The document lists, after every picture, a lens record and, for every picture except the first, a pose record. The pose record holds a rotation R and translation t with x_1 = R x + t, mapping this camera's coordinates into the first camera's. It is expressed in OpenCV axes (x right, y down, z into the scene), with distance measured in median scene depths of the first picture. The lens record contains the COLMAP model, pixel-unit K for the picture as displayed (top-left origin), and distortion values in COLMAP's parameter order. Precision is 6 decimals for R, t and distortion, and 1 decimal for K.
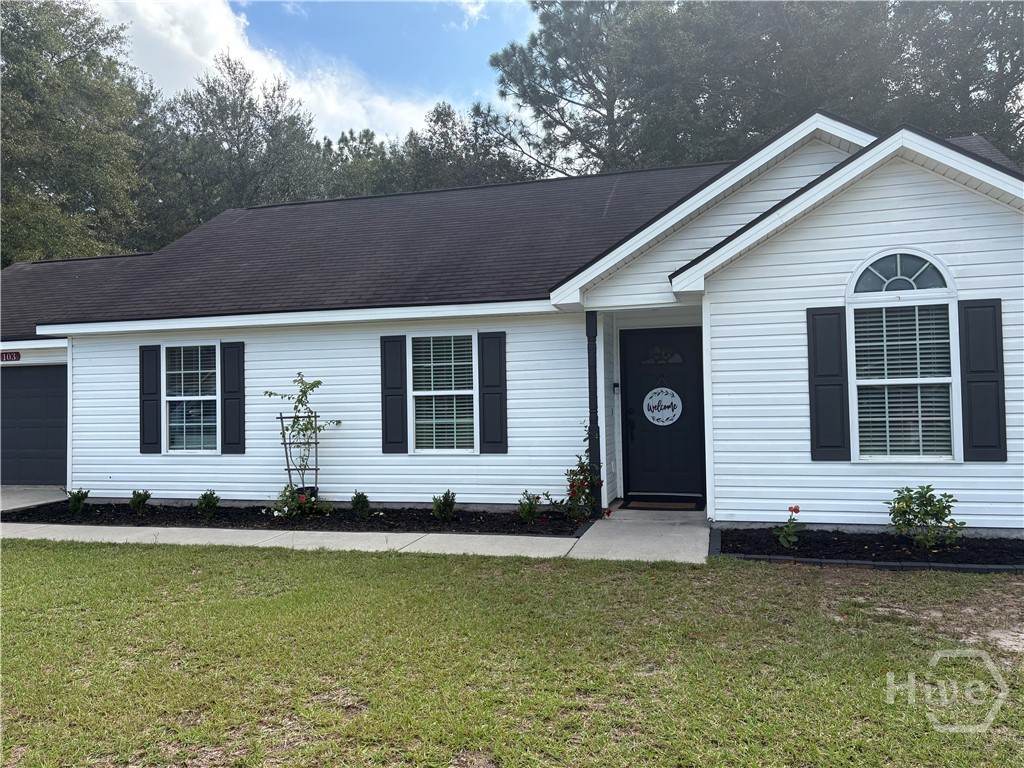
lens RADIAL K [[758.1, 0, 511.8], [0, 758.1, 362.1], [0, 0, 1]] dist [0.010257, 0.004156]
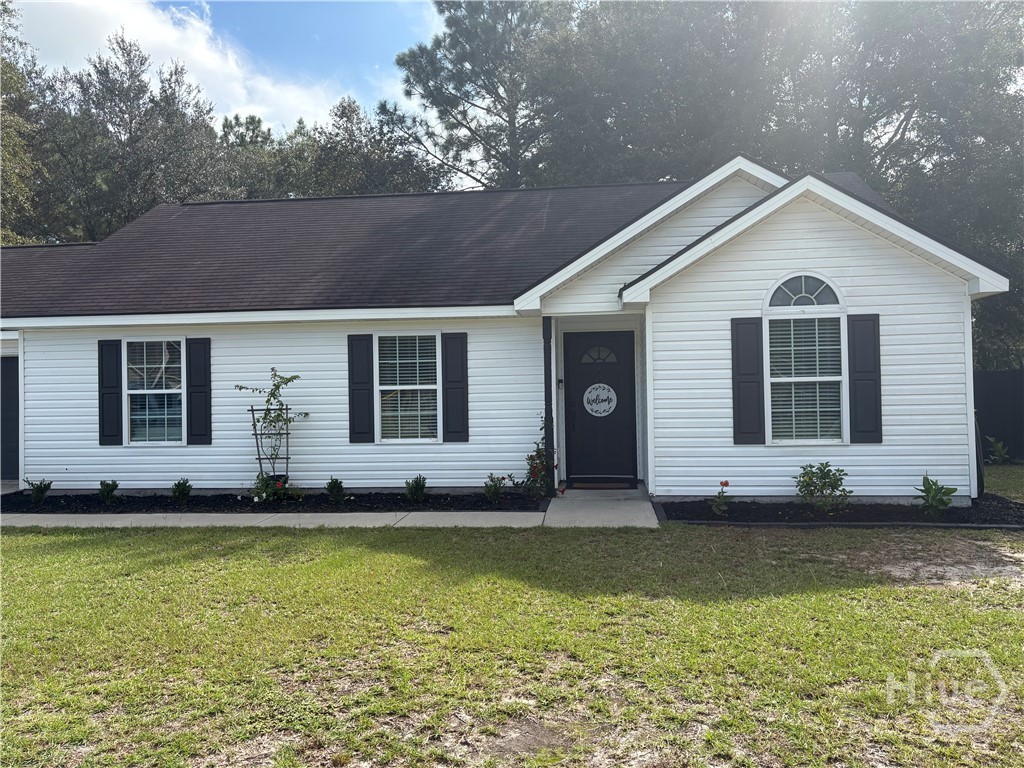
lens RADIAL K [[758.1, 0, 511.8], [0, 758.1, 362.1], [0, 0, 1]] dist [0.010257, 0.004156]
pose [[0.987792, 0.008729, 0.155531, -0.115437], [-0.009776, 0.999934, 0.005964, -0.004131], [-0.155469, -0.007411, 0.987813, -0.111201]]
